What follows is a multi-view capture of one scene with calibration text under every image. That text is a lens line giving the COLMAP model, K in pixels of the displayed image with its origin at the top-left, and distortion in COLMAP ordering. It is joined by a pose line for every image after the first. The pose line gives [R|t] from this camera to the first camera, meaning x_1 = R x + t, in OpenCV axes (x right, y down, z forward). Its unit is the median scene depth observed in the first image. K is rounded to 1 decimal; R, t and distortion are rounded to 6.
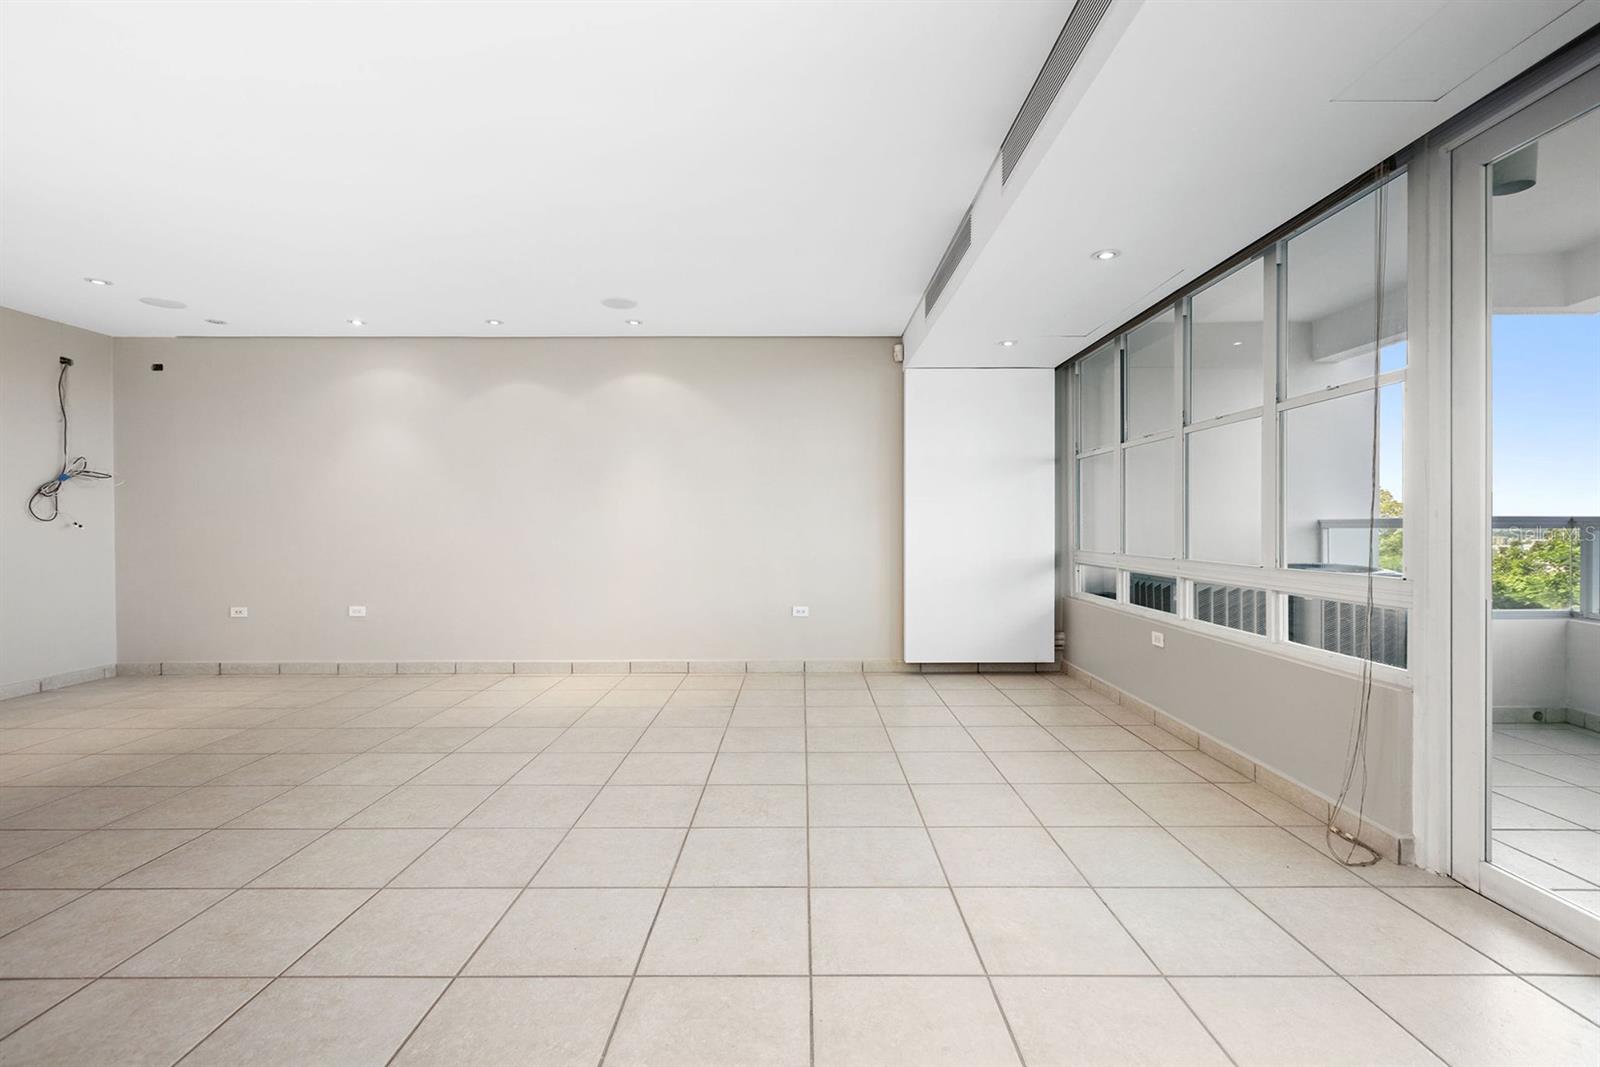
lens RADIAL K [[713.5, 0, 805.4], [0, 713.5, 528.6], [0, 0, 1]] dist [-0.000022, 0.000875]
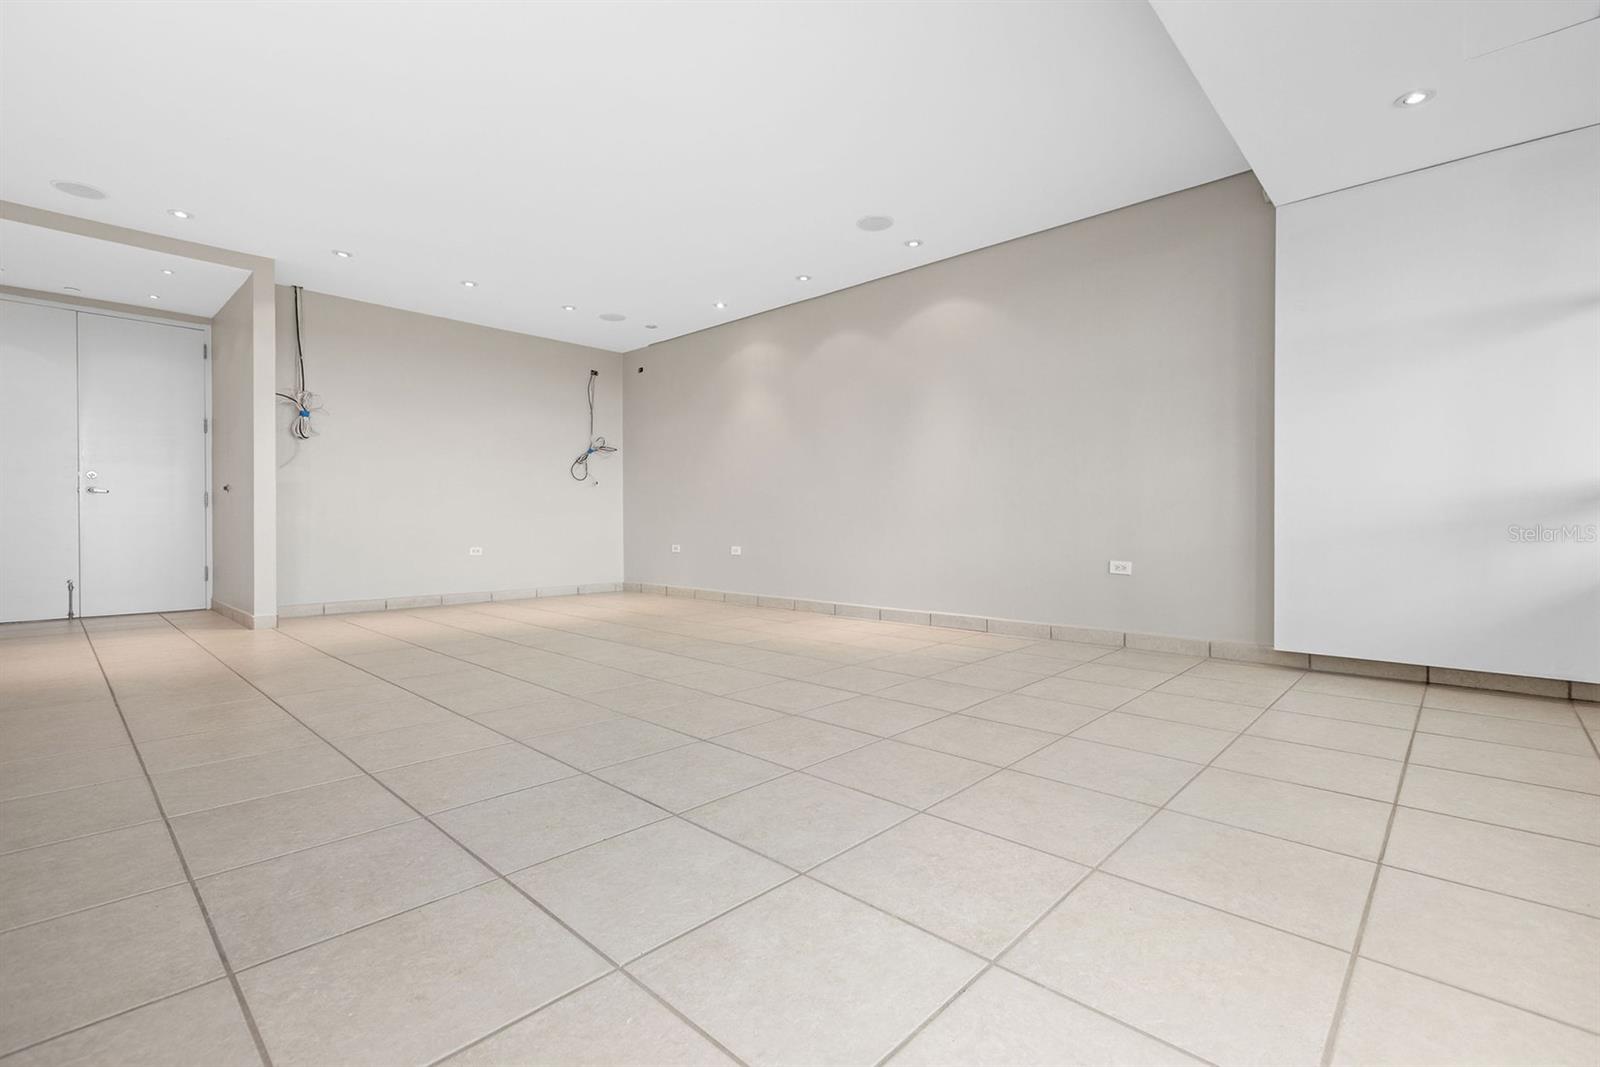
lens RADIAL K [[713.5, 0, 803.9], [0, 713.5, 529.4], [0, 0, 1]] dist [-0.000022, 0.000875]
pose [[0.727148, 0.007941, -0.686435, 0.277887], [-0.002388, 0.999956, 0.009039, 0.070425], [0.686477, -0.004934, 0.727135, 0.212509]]
